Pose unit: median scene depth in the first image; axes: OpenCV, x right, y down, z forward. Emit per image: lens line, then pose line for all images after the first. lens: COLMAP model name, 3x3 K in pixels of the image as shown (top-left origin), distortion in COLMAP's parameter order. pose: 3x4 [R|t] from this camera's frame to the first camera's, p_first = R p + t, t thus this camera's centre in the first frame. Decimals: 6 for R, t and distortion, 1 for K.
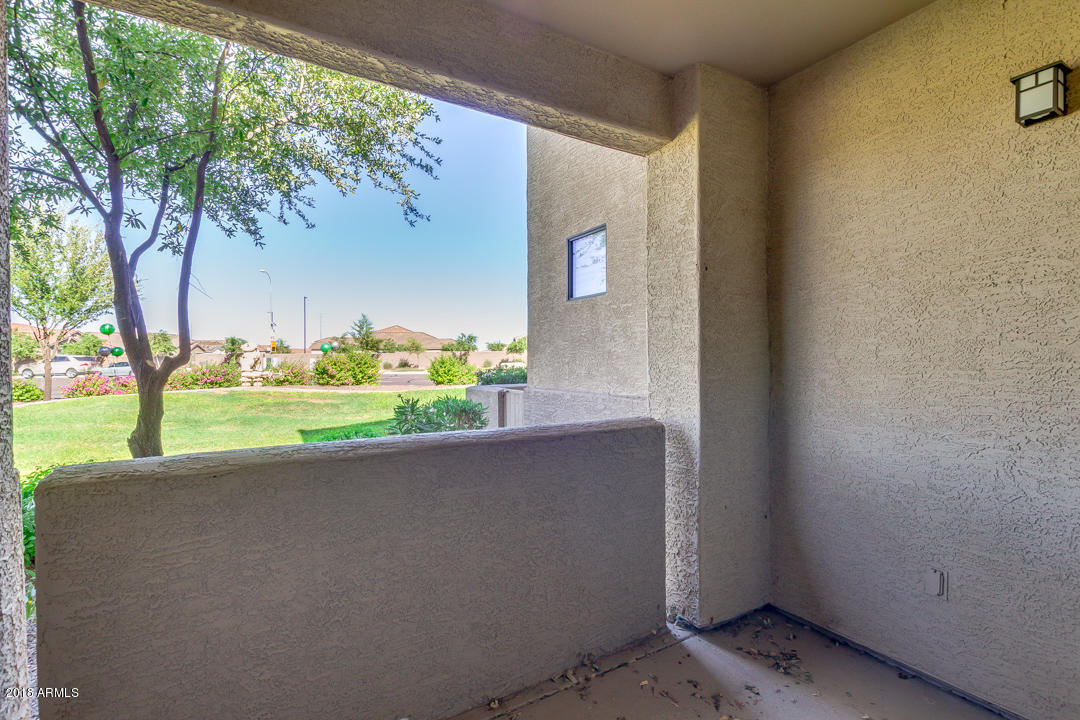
lens RADIAL K [[497.3, 0, 540.3], [0, 497.3, 364.2], [0, 0, 1]] dist [0.004602, -0.002973]
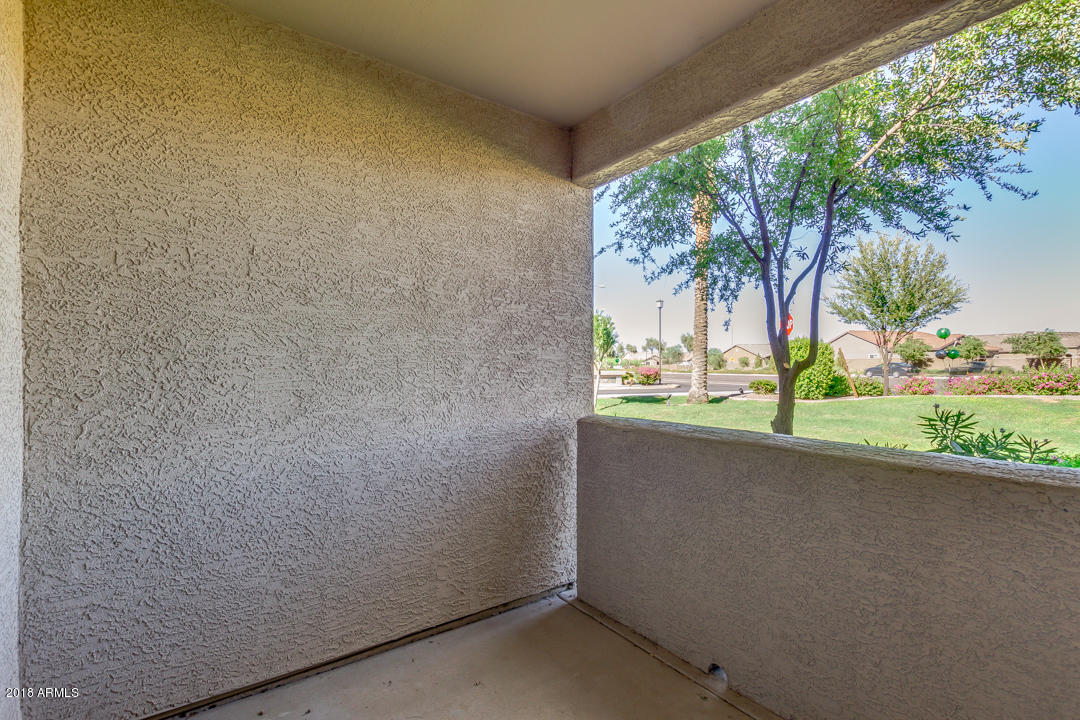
lens RADIAL K [[497.3, 0, 540.4], [0, 497.3, 362.8], [0, 0, 1]] dist [0.004602, -0.002973]
pose [[0.078661, -0.002308, -0.996899, 0.469089], [-0.005160, 0.999983, -0.002722, -0.002532], [0.996888, 0.005358, 0.078648, 0.257859]]
